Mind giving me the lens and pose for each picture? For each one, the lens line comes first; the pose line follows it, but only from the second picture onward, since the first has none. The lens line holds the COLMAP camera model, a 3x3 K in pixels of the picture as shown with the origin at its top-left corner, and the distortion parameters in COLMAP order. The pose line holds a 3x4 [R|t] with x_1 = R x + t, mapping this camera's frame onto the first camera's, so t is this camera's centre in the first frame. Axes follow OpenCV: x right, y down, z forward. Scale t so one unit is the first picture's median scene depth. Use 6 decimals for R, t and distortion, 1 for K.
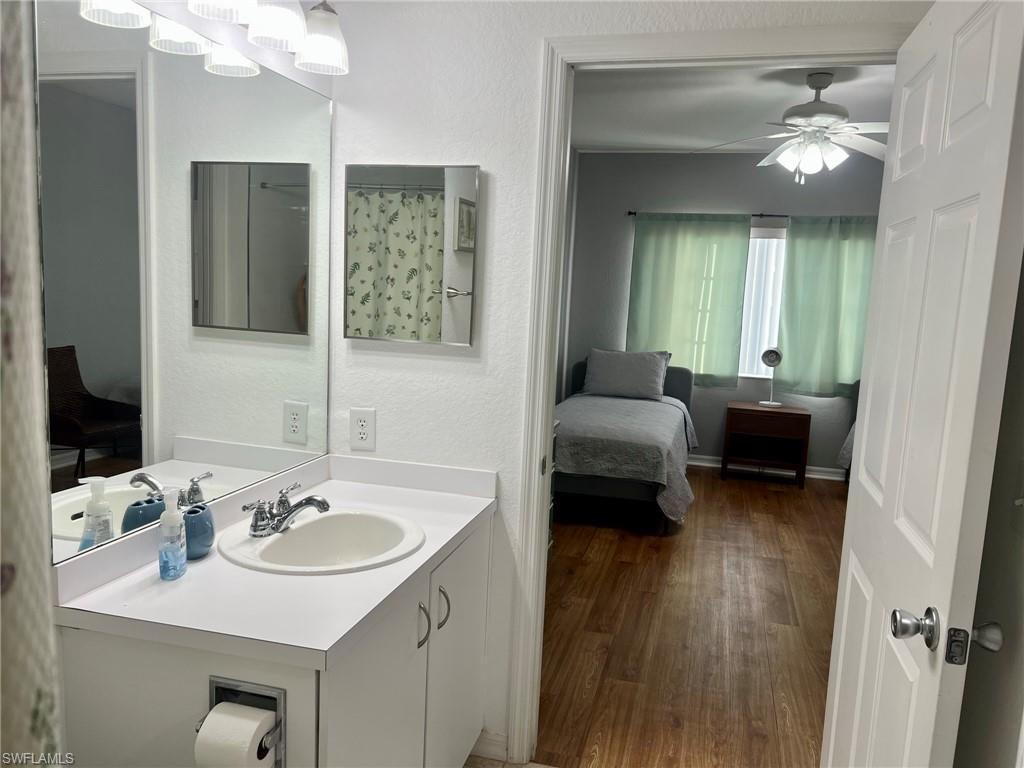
lens RADIAL K [[769.3, 0, 505.5], [0, 769.3, 382.5], [0, 0, 1]] dist [0.053277, -0.053749]
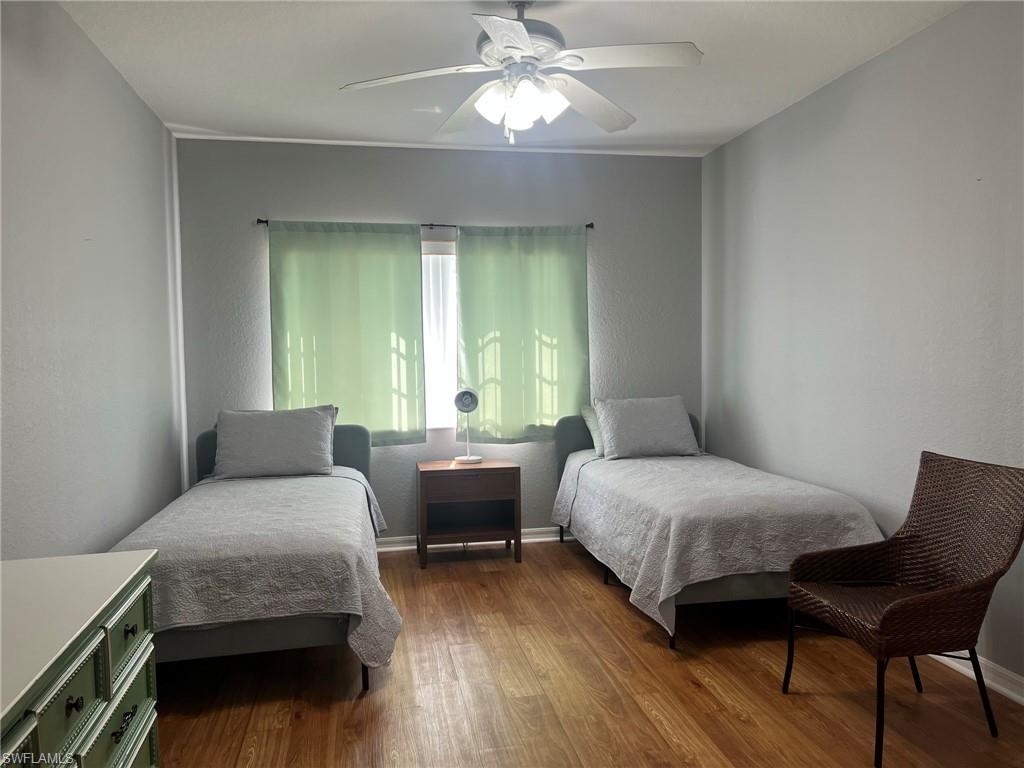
lens RADIAL K [[769.3, 0, 512.0], [0, 769.3, 390.1], [0, 0, 1]] dist [0.053277, -0.053749]
pose [[0.894712, -0.083601, 0.438749, 0.042409], [0.110956, 0.993135, -0.037029, -0.008748], [-0.432642, 0.081812, 0.897846, 0.271798]]
